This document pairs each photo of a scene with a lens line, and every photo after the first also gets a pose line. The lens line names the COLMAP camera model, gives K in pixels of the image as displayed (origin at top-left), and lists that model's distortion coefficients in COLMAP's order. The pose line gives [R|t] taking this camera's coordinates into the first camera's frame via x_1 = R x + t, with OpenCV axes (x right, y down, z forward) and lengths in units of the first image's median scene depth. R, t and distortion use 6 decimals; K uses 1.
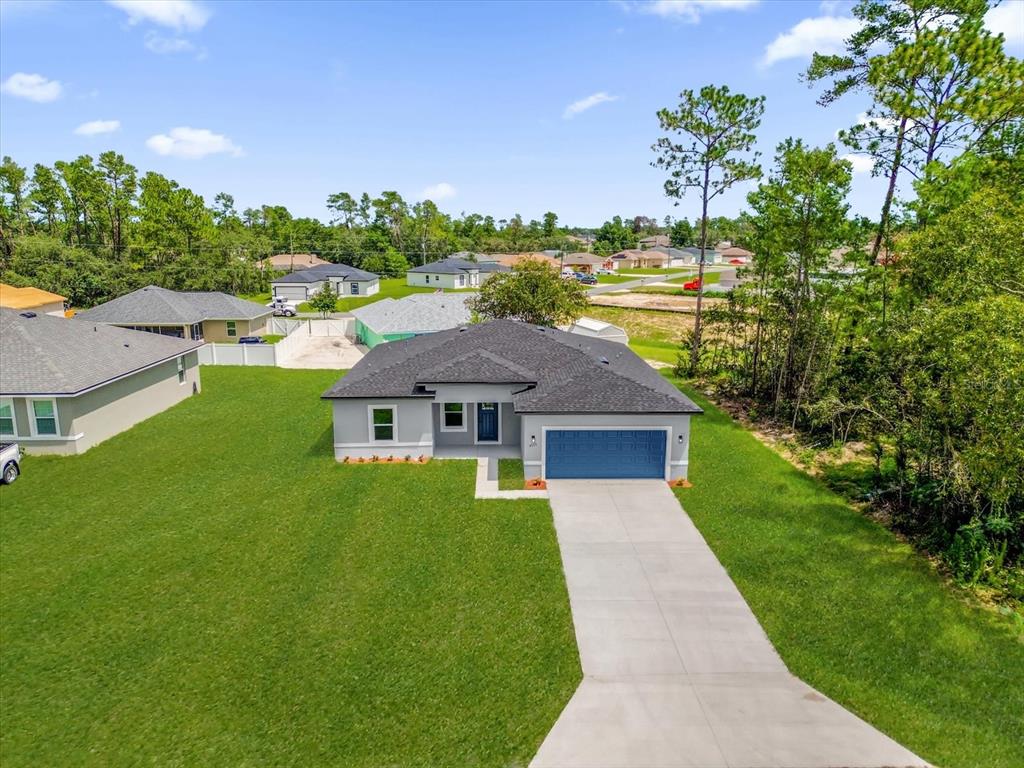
lens RADIAL K [[707.7, 0, 517.9], [0, 707.7, 385.8], [0, 0, 1]] dist [-0.001060, -0.024624]
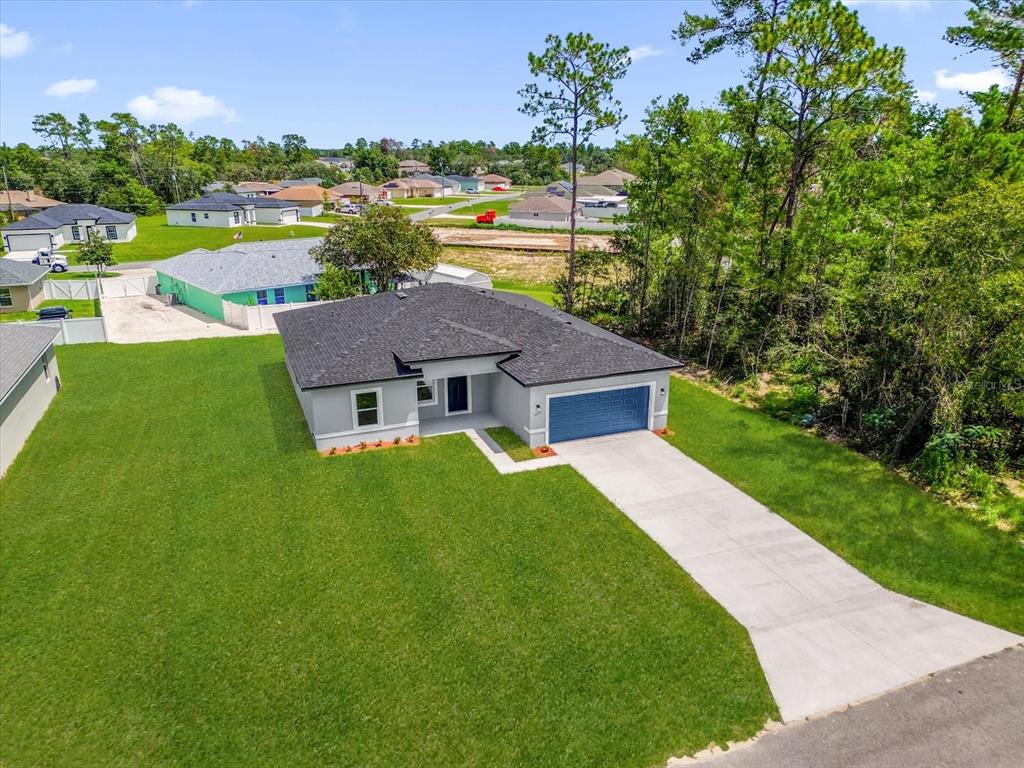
lens RADIAL K [[707.7, 0, 508.8], [0, 707.7, 384.8], [0, 0, 1]] dist [-0.001060, -0.024624]
pose [[0.931994, -0.110147, 0.345333, -0.300290], [0.072794, 0.990178, 0.119367, -0.067631], [-0.355089, -0.086111, 0.930858, 0.056816]]
